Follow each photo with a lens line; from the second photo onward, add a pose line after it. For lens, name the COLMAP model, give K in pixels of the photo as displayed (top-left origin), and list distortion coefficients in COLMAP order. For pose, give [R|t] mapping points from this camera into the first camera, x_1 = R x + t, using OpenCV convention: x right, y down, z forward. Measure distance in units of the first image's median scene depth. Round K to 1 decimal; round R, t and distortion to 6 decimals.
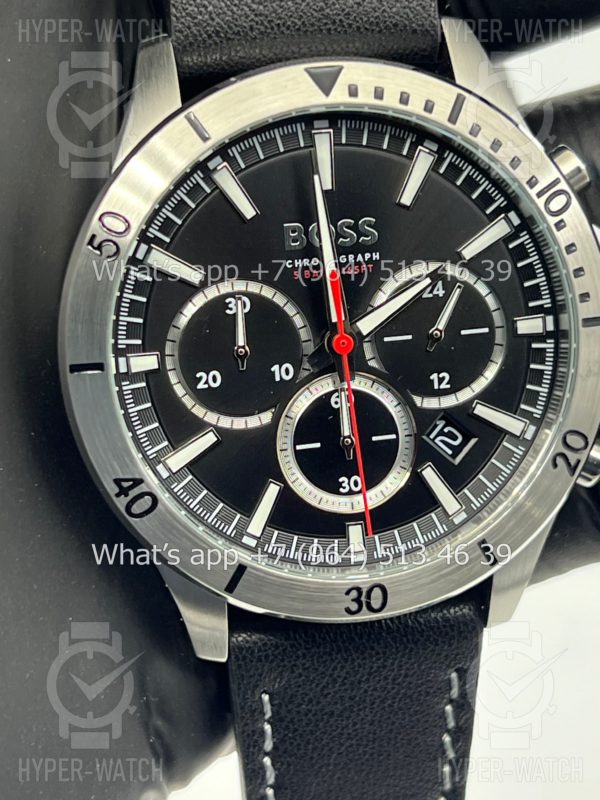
lens RADIAL K [[1801.6, 0, 301.0], [0, 1801.6, 407.3], [0, 0, 1]] dist [0.076099, 0.000000]
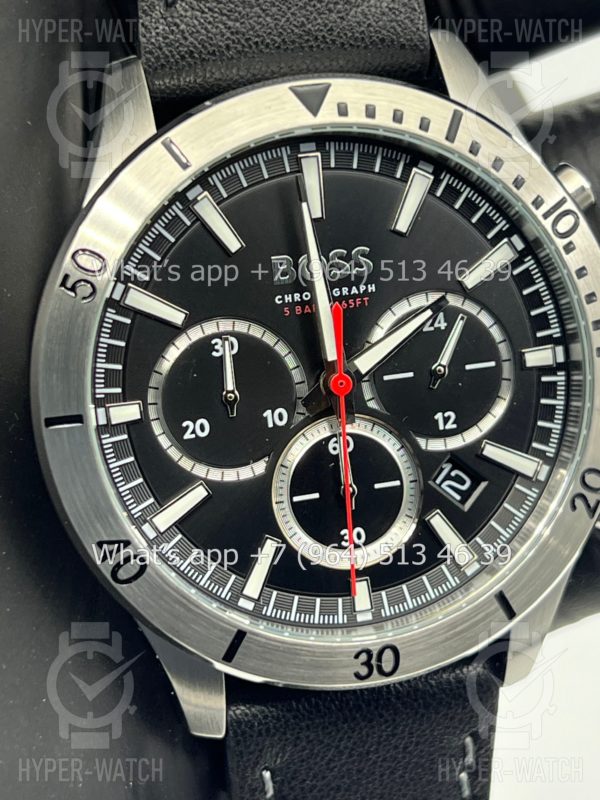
lens RADIAL K [[1801.6, 0, 291.8], [0, 1801.6, 397.0], [0, 0, 1]] dist [0.076099, 0.000000]
pose [[0.998376, -0.037583, 0.042805, -0.040871], [0.039061, 0.998651, -0.034216, 0.001737], [-0.041462, 0.035833, 0.998497, 0.083204]]
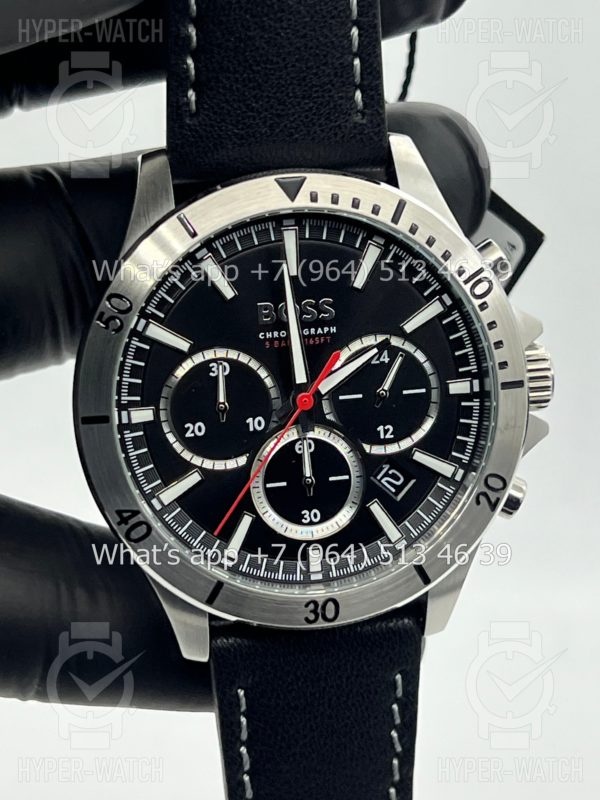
lens RADIAL K [[1801.6, 0, 300.2], [0, 1801.6, 391.6], [0, 0, 1]] dist [0.076099, 0.000000]
pose [[0.999918, 0.009664, -0.008350, 0.030009], [-0.009862, 0.999663, -0.024022, -0.012345], [0.008115, 0.024102, 0.999677, -0.221599]]
